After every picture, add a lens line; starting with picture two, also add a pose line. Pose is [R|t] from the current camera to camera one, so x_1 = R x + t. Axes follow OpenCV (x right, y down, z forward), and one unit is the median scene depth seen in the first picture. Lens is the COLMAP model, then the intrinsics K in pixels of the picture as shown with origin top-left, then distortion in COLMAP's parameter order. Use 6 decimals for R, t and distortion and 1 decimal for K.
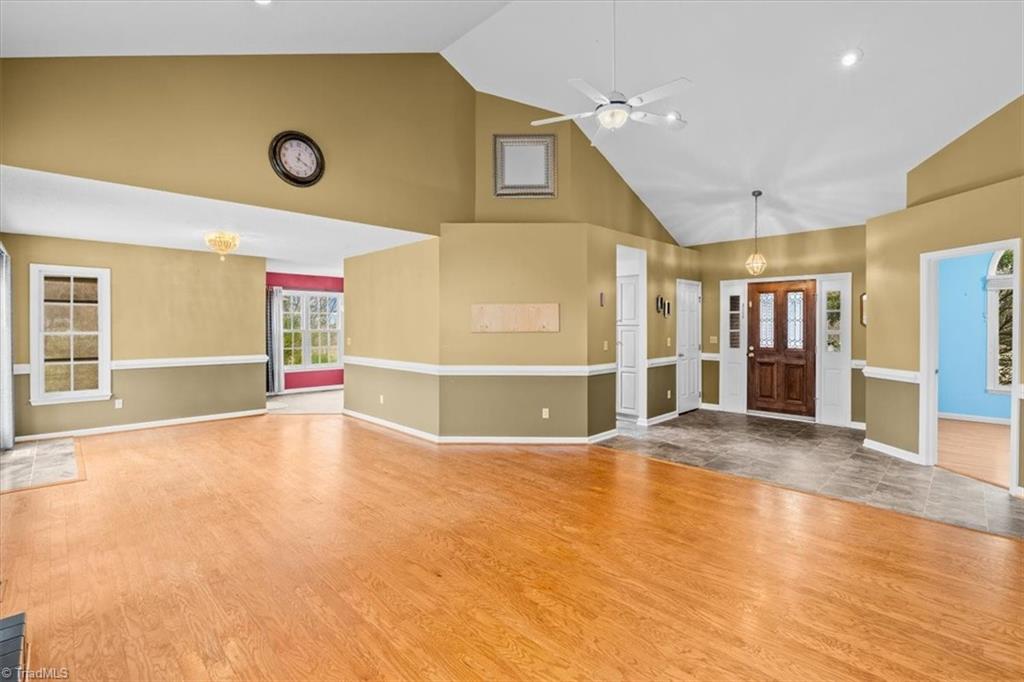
lens RADIAL K [[468.0, 0, 507.9], [0, 468.0, 324.5], [0, 0, 1]] dist [-0.005436, -0.000011]
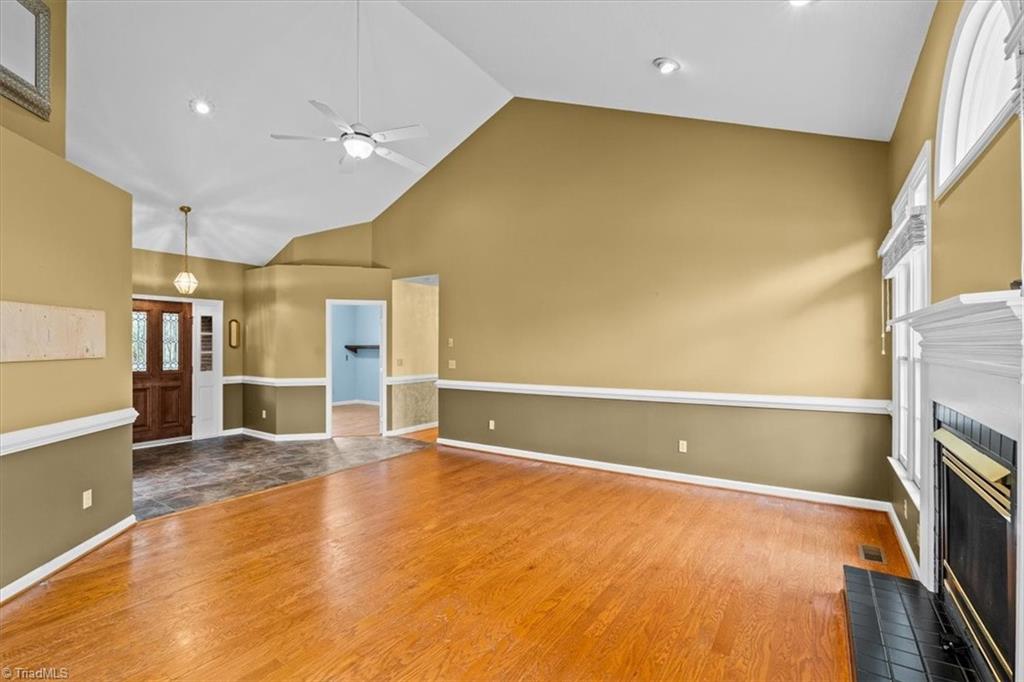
lens RADIAL K [[458.4, 0, 512.0], [0, 458.4, 341.0], [0, 0, 1]] dist [-0.000742, 0.000231]
pose [[-0.198185, 0.011281, 0.980100, -0.533154], [-0.001342, 0.999930, -0.011781, 0.000043], [-0.980164, -0.003650, -0.198156, 0.547730]]
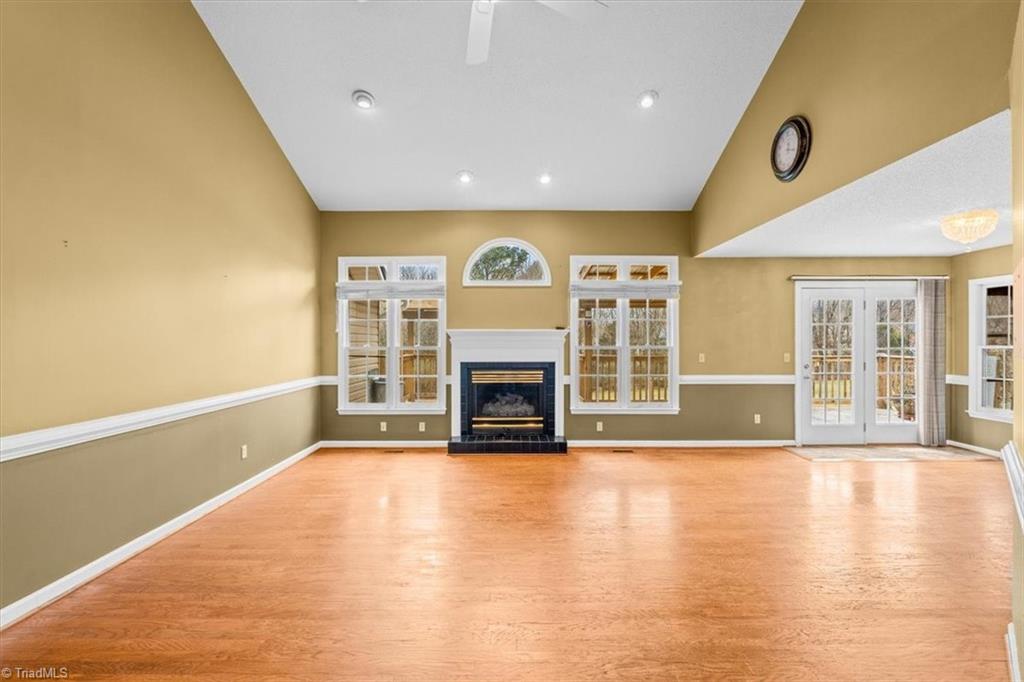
lens RADIAL K [[458.4, 0, 512.0], [0, 458.4, 341.0], [0, 0, 1]] dist [-0.000742, 0.000231]
pose [[-0.710211, 0.003176, -0.703981, 0.381381], [0.004345, 0.999991, 0.000127, 0.000557], [0.703975, -0.002969, -0.710218, 0.900759]]
